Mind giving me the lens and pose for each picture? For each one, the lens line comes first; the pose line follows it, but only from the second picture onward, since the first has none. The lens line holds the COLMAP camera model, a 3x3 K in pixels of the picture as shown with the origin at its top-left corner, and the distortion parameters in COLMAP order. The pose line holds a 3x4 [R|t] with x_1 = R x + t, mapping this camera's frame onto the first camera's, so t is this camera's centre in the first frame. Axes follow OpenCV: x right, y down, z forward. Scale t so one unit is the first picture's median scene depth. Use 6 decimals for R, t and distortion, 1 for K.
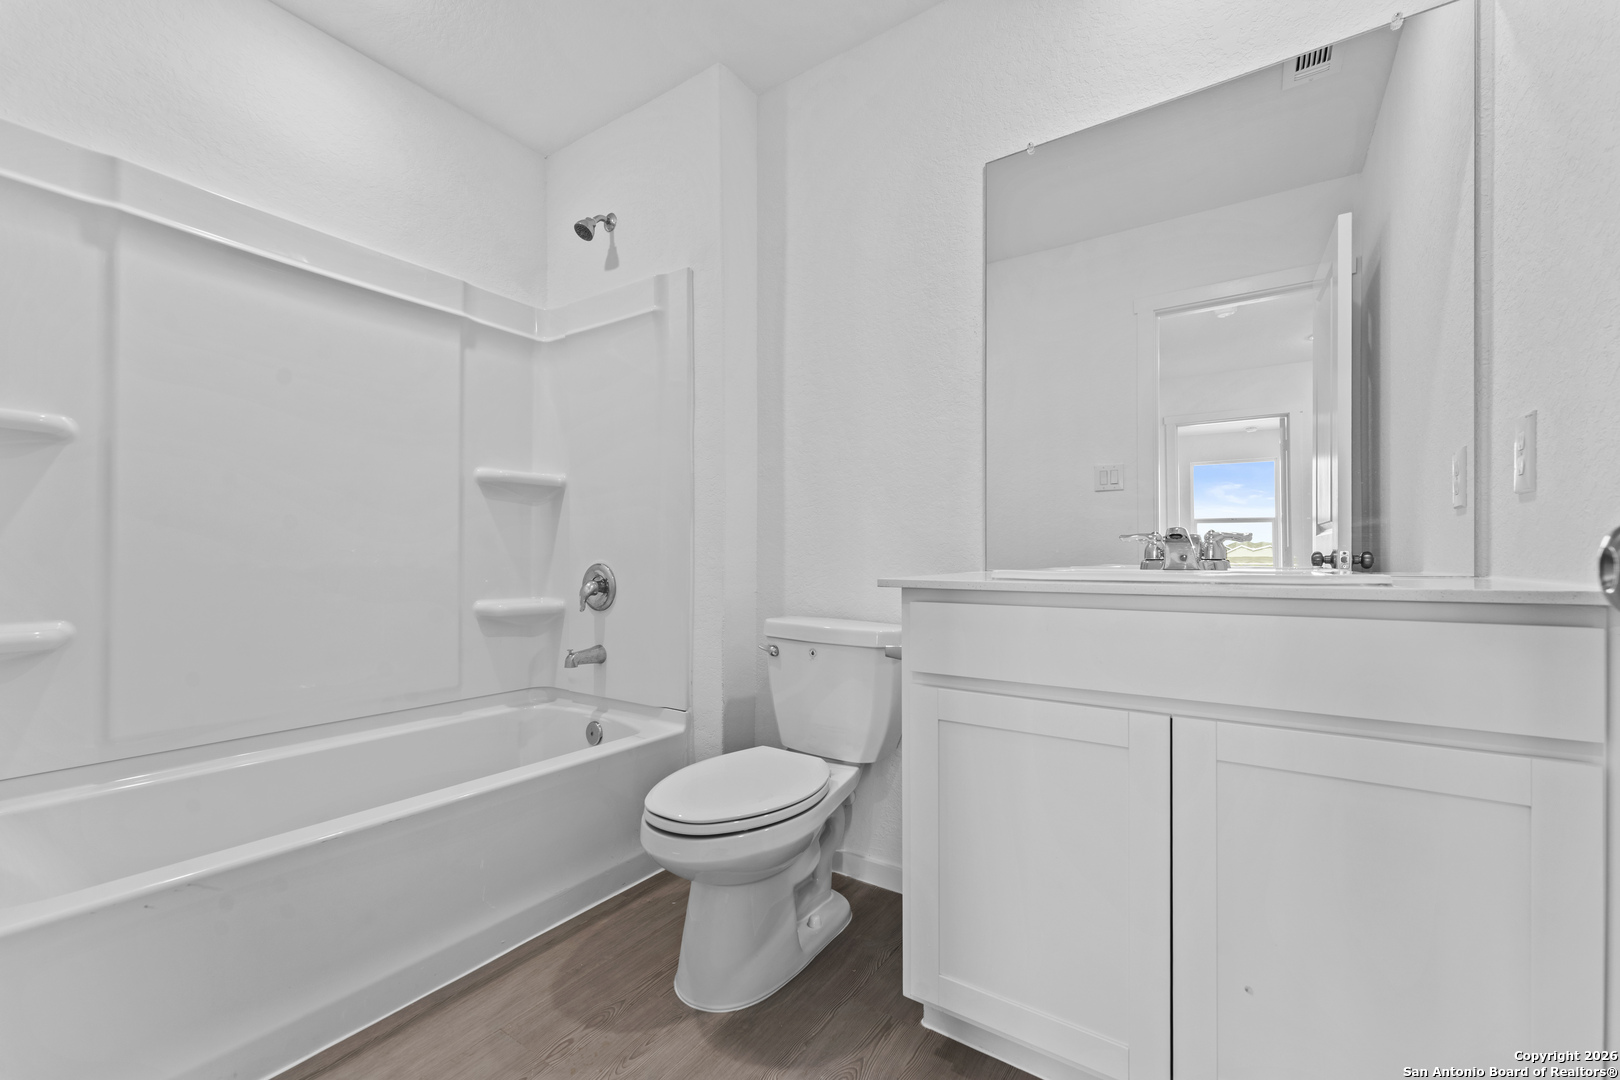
lens RADIAL K [[656.9, 0, 808.3], [0, 656.9, 554.8], [0, 0, 1]] dist [-0.001119, -0.000190]
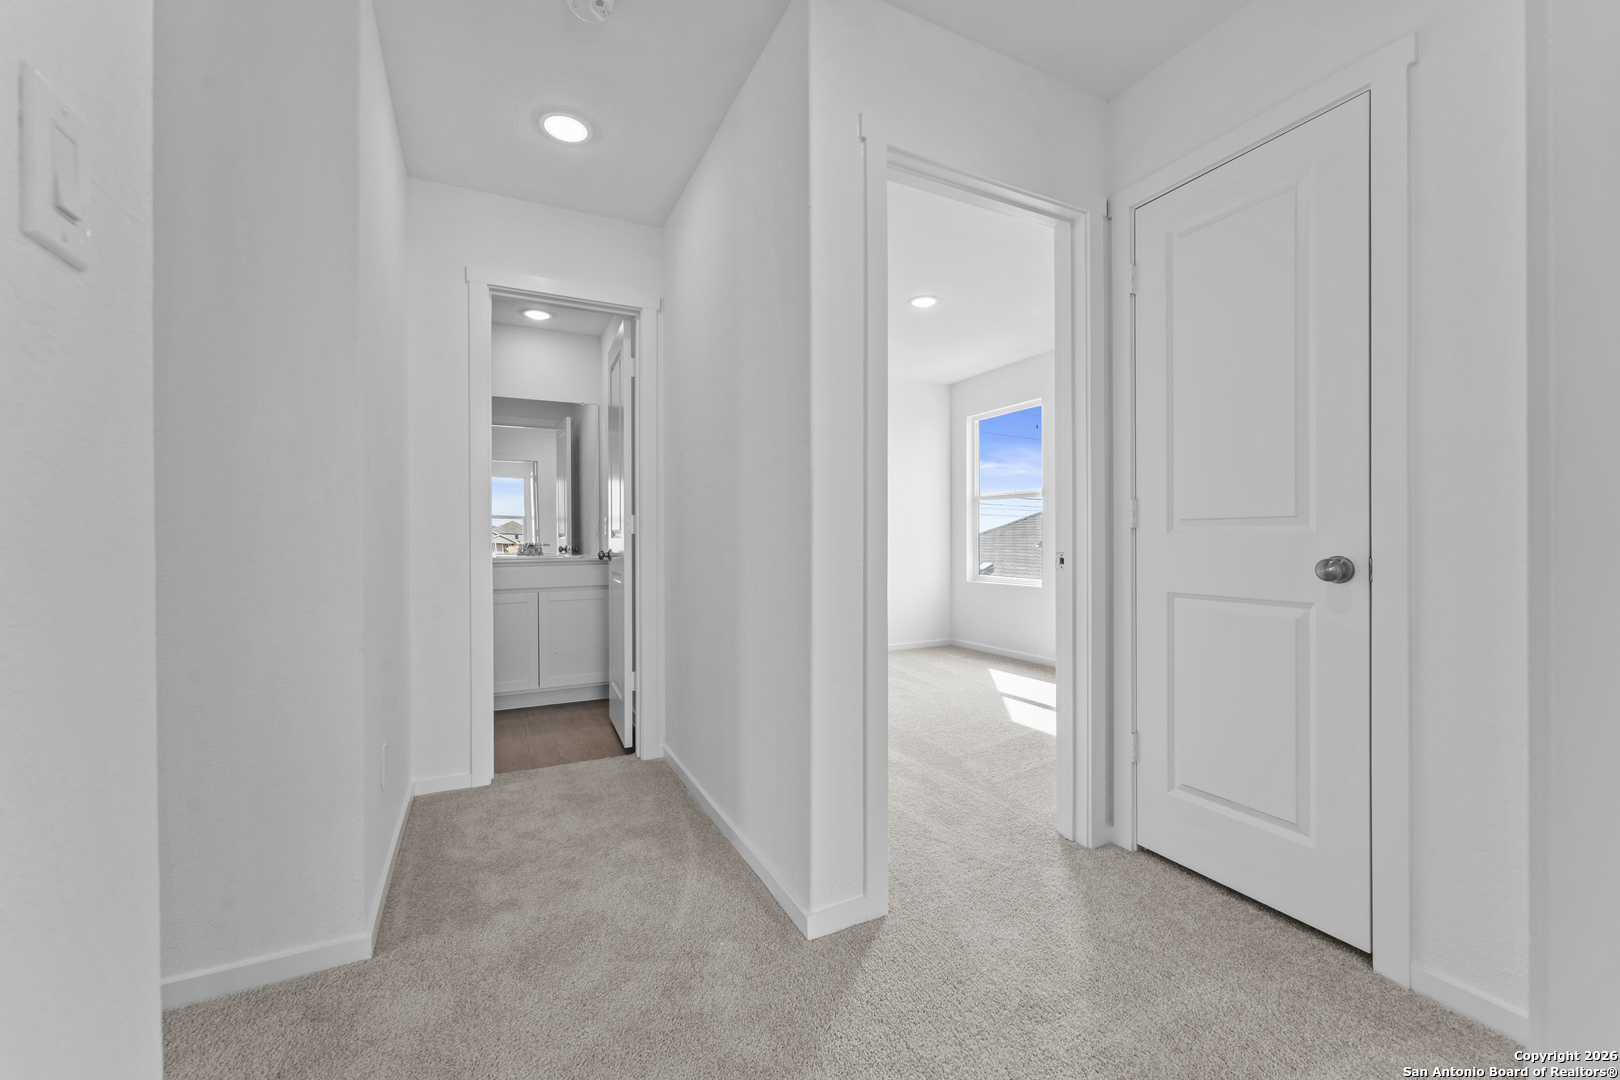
lens RADIAL K [[656.9, 0, 807.9], [0, 656.9, 544.9], [0, 0, 1]] dist [-0.001119, -0.000190]
pose [[0.501016, -0.011951, 0.865356, -1.109266], [-0.000406, 0.999901, 0.014044, -0.054214], [-0.865438, -0.007388, 0.500962, -1.294377]]
